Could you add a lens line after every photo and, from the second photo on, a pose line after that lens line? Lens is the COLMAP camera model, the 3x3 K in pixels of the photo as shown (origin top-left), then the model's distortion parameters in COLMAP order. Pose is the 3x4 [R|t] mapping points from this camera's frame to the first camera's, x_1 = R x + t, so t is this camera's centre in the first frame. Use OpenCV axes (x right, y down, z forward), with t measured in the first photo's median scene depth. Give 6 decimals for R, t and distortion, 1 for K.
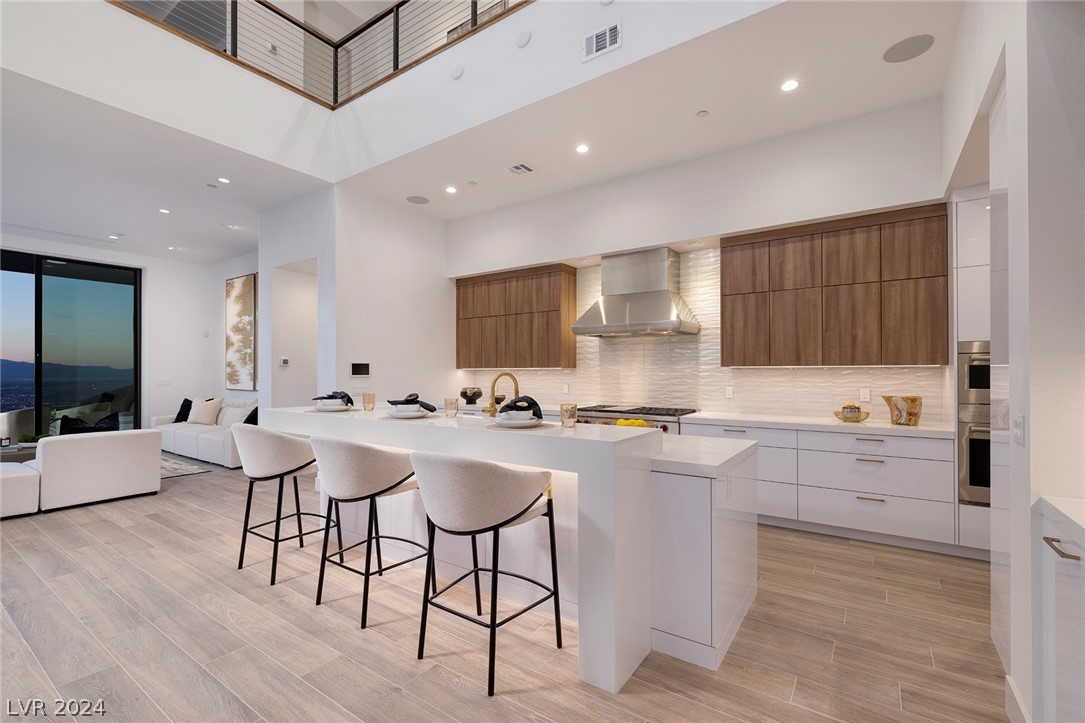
lens RADIAL K [[467.9, 0, 595.5], [0, 467.9, 366.2], [0, 0, 1]] dist [0.002141, -0.000139]
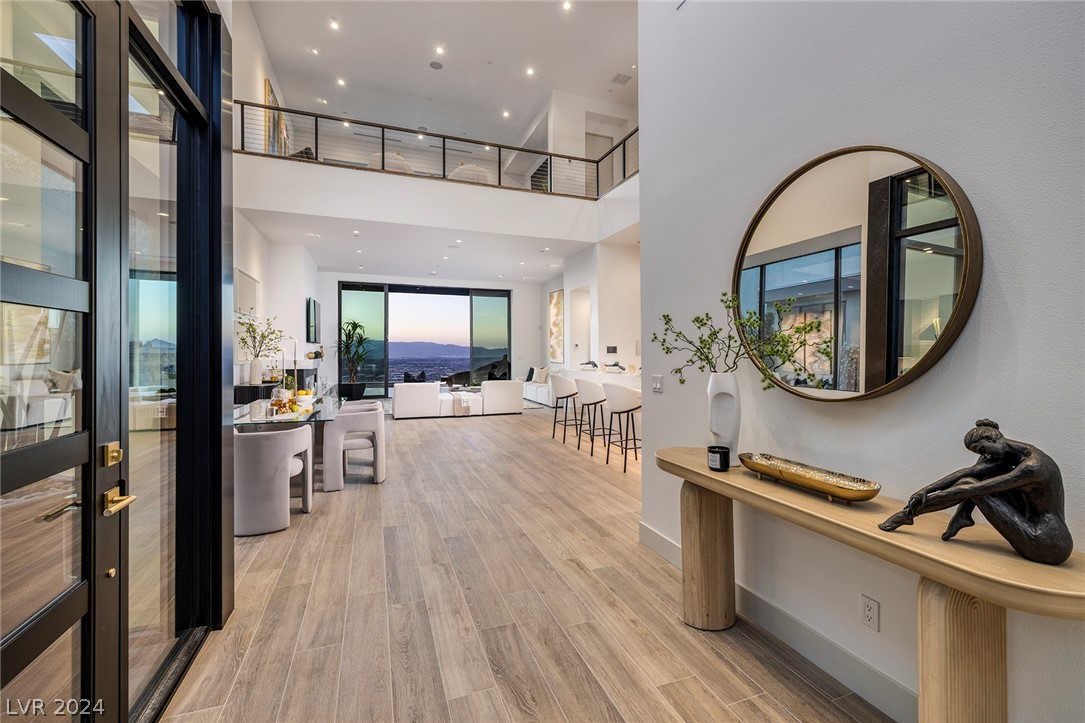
lens RADIAL K [[496.6, 0, 586.6], [0, 496.6, 356.2], [0, 0, 1]] dist [-0.001479, -0.000100]
pose [[0.826061, 0.008244, -0.563520, 0.444400], [0.004110, 0.999778, 0.020652, -0.007812], [0.563566, -0.019376, 0.825844, -0.542897]]
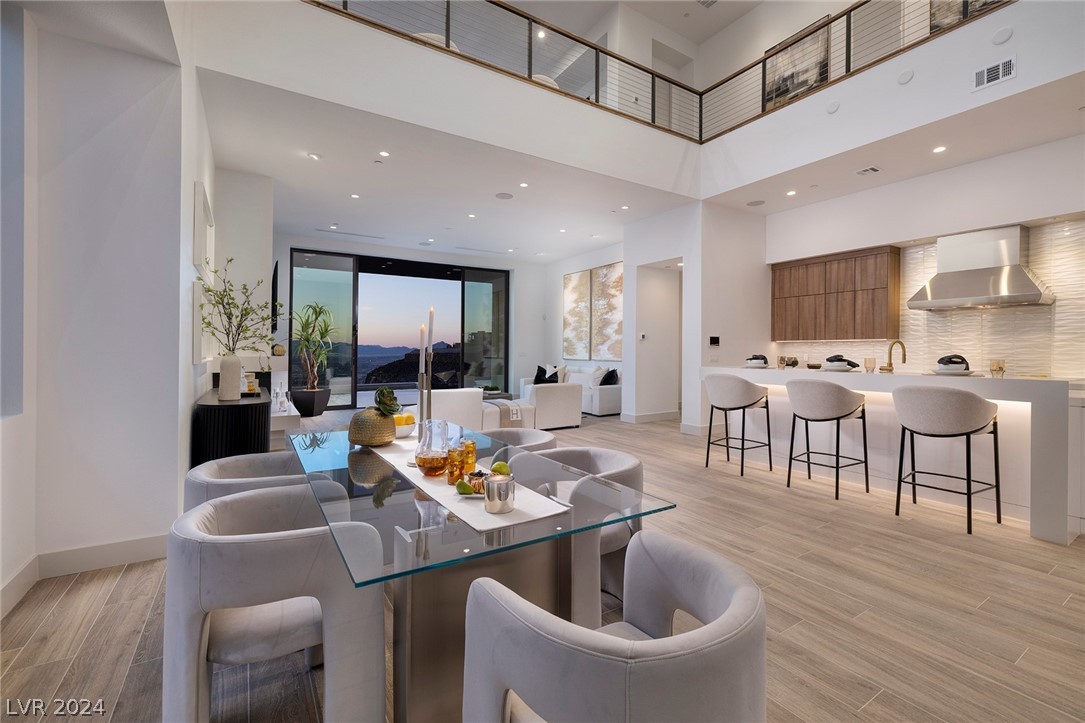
lens RADIAL K [[496.6, 0, 596.2], [0, 496.6, 354.6], [0, 0, 1]] dist [-0.001479, -0.000100]
pose [[0.920765, 0.003235, -0.390104, -0.280015], [0.005693, 0.999748, 0.021726, 0.011988], [0.390076, -0.022226, 0.920514, -0.406306]]
